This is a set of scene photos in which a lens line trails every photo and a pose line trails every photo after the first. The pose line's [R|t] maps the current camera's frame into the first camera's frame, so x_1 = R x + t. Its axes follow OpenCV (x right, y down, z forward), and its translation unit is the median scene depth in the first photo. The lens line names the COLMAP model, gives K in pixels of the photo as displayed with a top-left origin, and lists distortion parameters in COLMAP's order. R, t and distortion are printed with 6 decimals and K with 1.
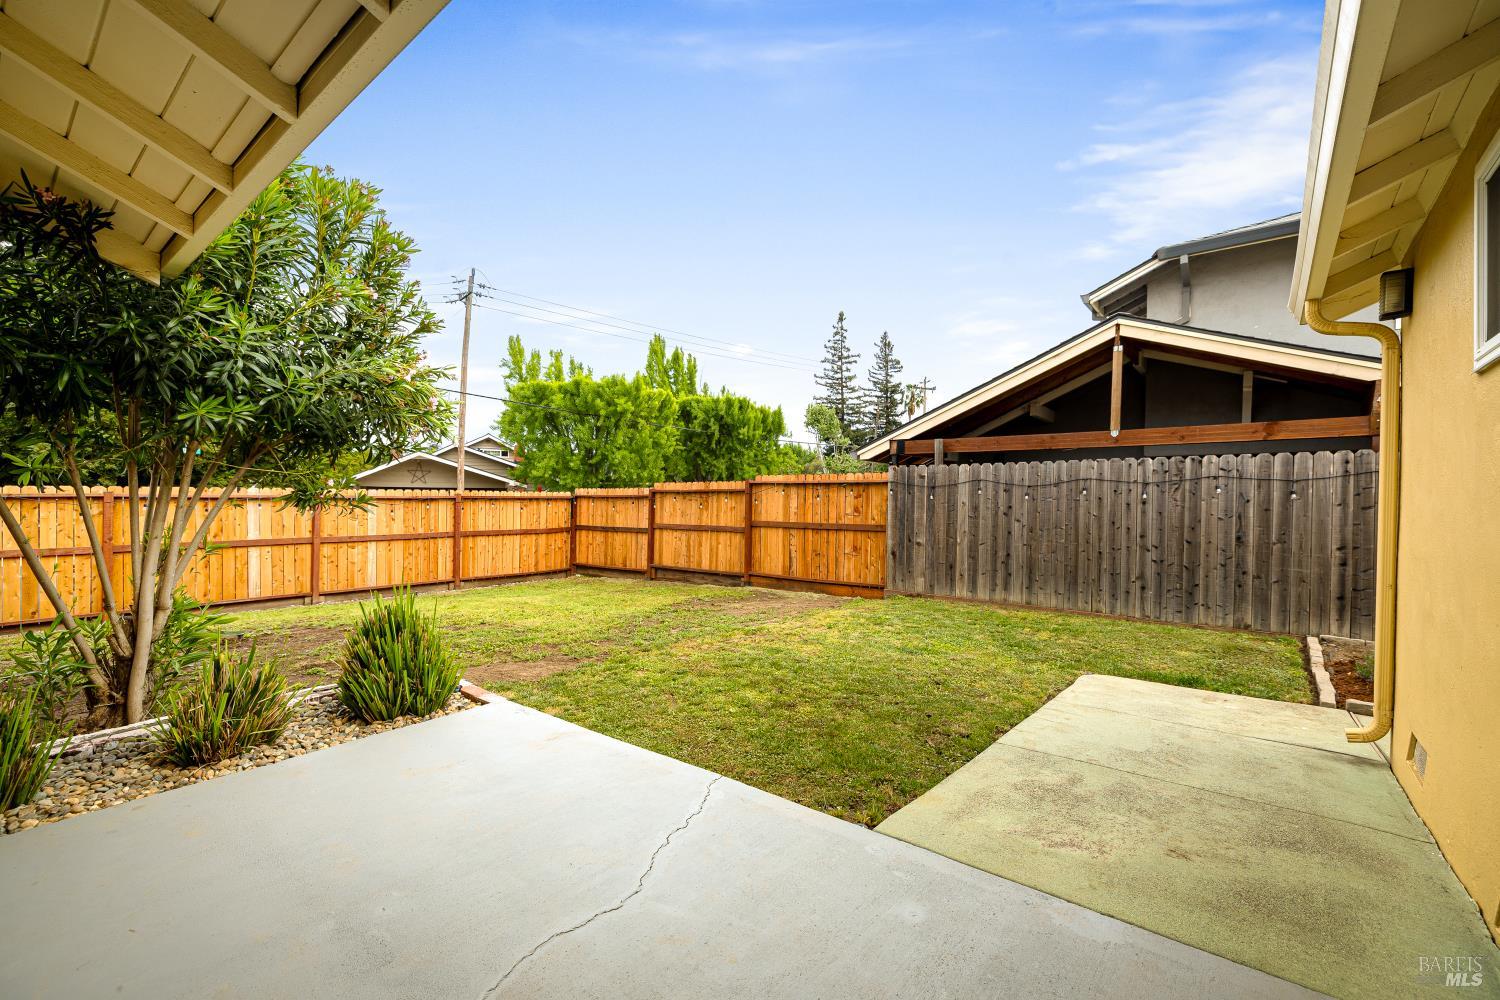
lens RADIAL K [[643.7, 0, 741.1], [0, 643.7, 505.1], [0, 0, 1]] dist [0.003568, -0.001447]
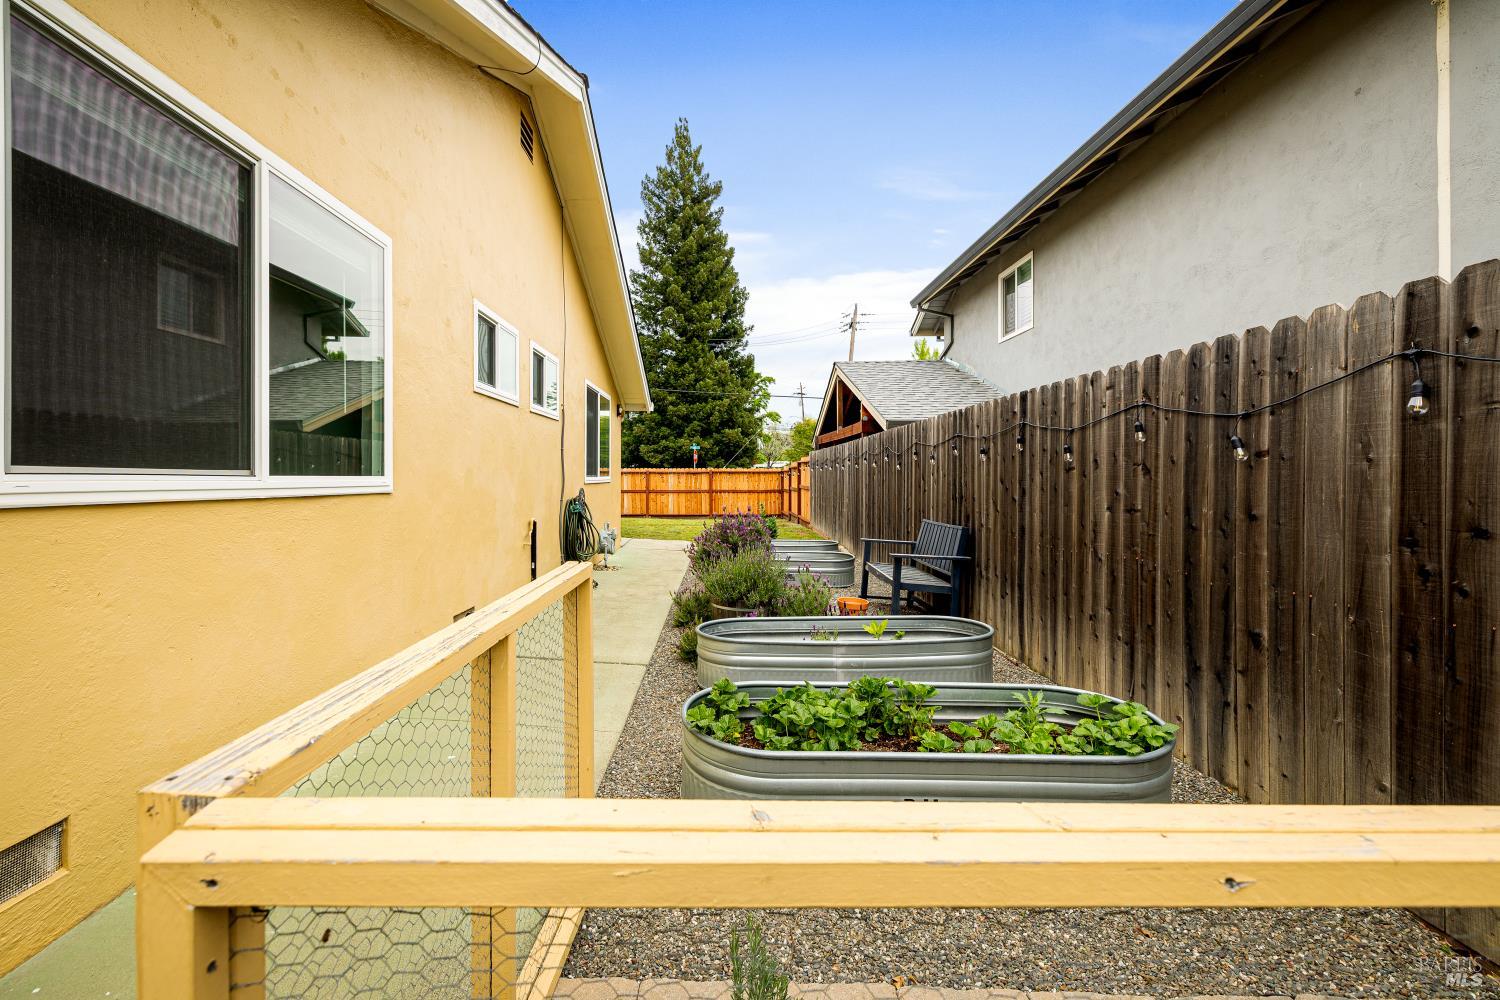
lens RADIAL K [[643.7, 0, 725.0], [0, 643.7, 467.5], [0, 0, 1]] dist [0.003568, -0.001447]
pose [[0.629528, -0.004377, -0.776966, 1.152882], [-0.003223, 0.999961, -0.008245, -0.010489], [0.776971, 0.007695, 0.629489, -0.197996]]
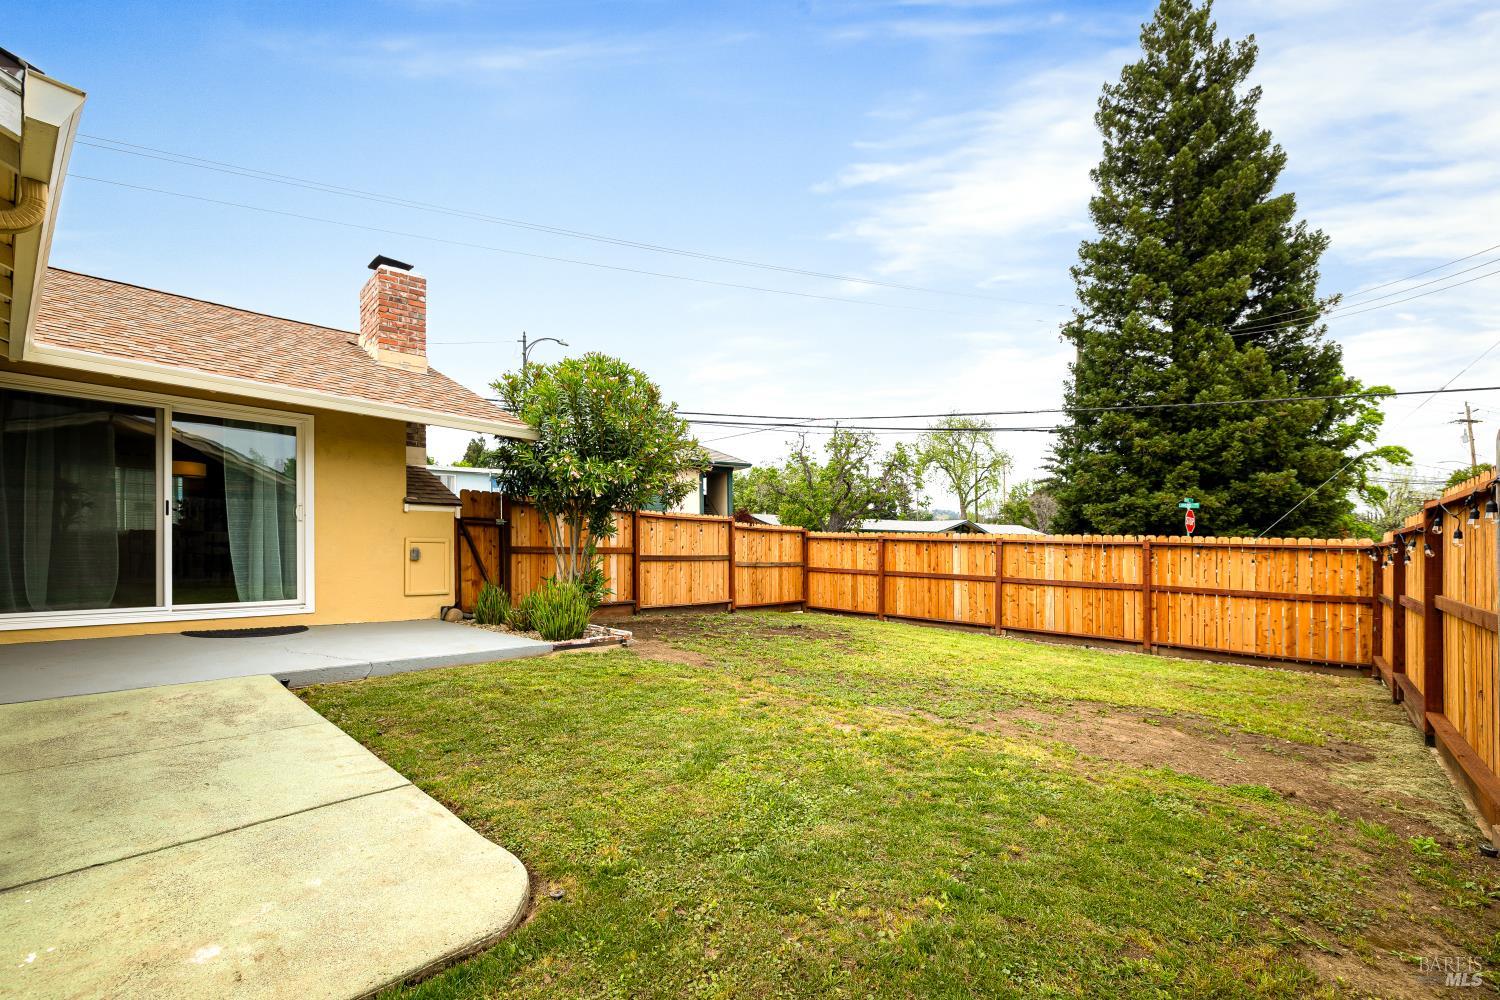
lens RADIAL K [[643.7, 0, 733.1], [0, 643.7, 525.7], [0, 0, 1]] dist [0.003568, -0.001447]
pose [[-0.053346, -0.021425, -0.998346, 0.460683], [-0.028070, 0.999407, -0.019948, -0.004916], [0.998181, 0.026960, -0.053916, 0.528013]]
